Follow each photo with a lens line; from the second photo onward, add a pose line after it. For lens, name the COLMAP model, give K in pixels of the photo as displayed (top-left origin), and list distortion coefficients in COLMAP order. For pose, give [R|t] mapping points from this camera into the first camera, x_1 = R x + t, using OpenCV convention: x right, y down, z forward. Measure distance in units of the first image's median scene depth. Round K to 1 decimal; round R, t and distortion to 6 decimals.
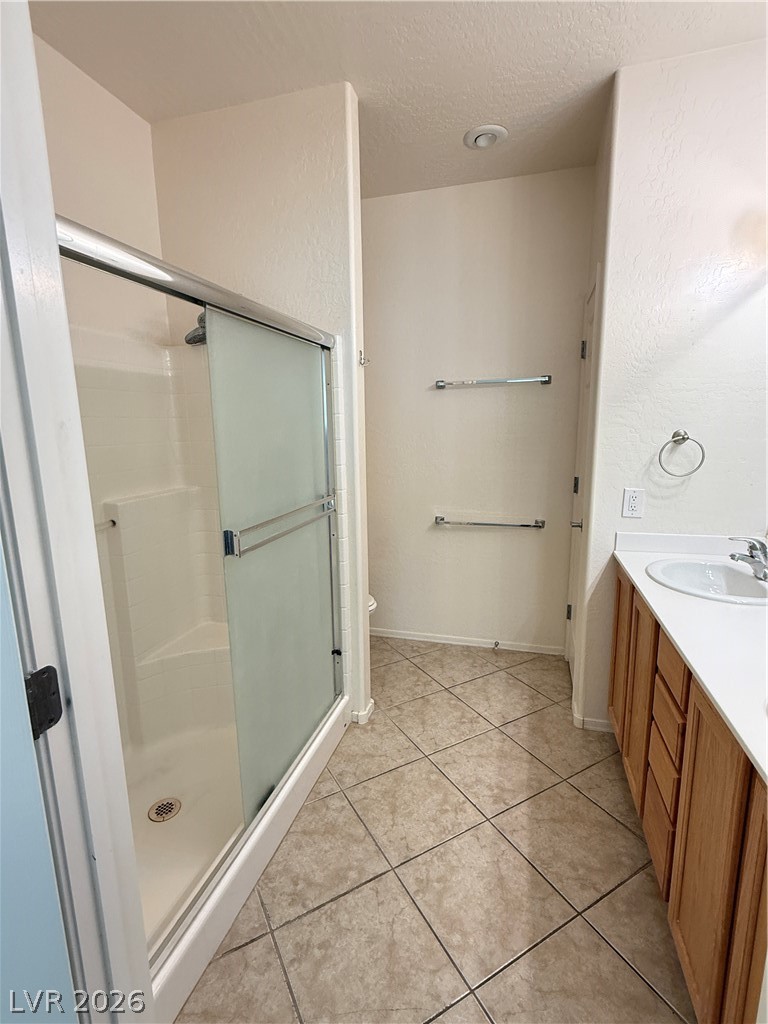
lens RADIAL K [[492.4, 0, 384.0], [0, 492.4, 512.0], [0, 0, 1]] dist [-0.001533, 0.000334]
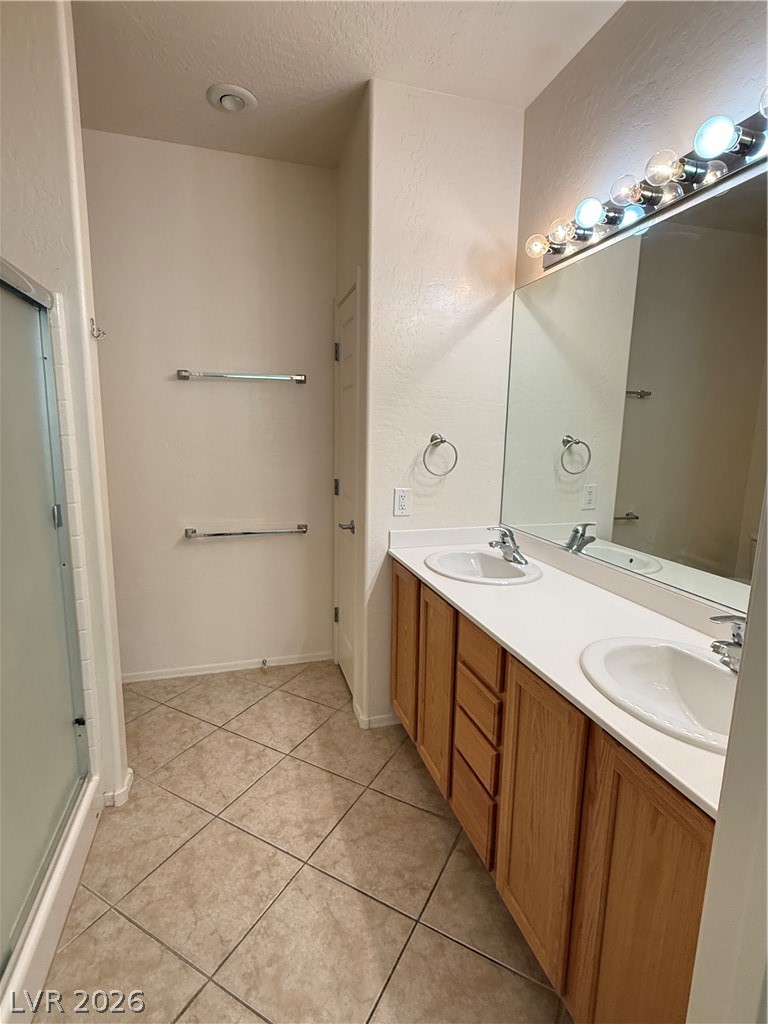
lens RADIAL K [[504.3, 0, 384.0], [0, 504.3, 512.0], [0, 0, 1]] dist [-0.000344, -0.000031]
pose [[0.842320, -0.058764, 0.535765, -0.103147], [0.063997, 0.997911, 0.008839, -0.008776], [-0.535165, 0.026842, 0.844321, 0.111778]]
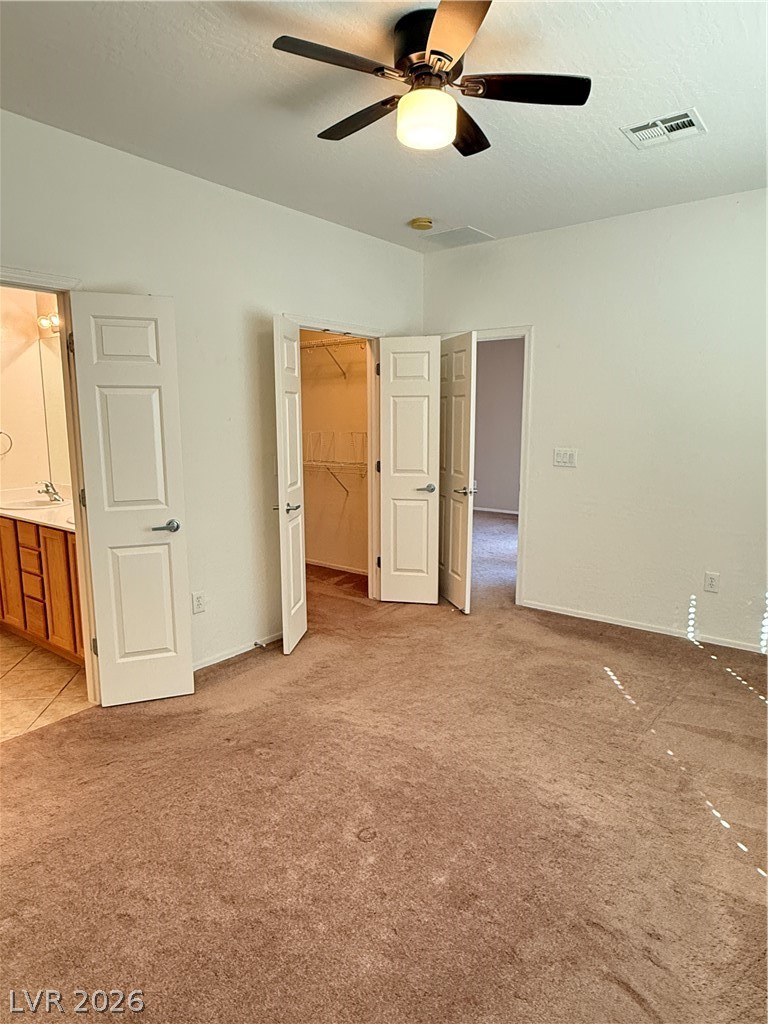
lens RADIAL K [[626.8, 0, 384.0], [0, 626.8, 512.0], [0, 0, 1]] dist [0.000495, -0.000116]
pose [[0.377668, -0.130786, 0.916658, -0.867678], [0.160828, 0.984192, 0.074159, 0.166181], [-0.911867, 0.119417, 0.392732, -0.991115]]
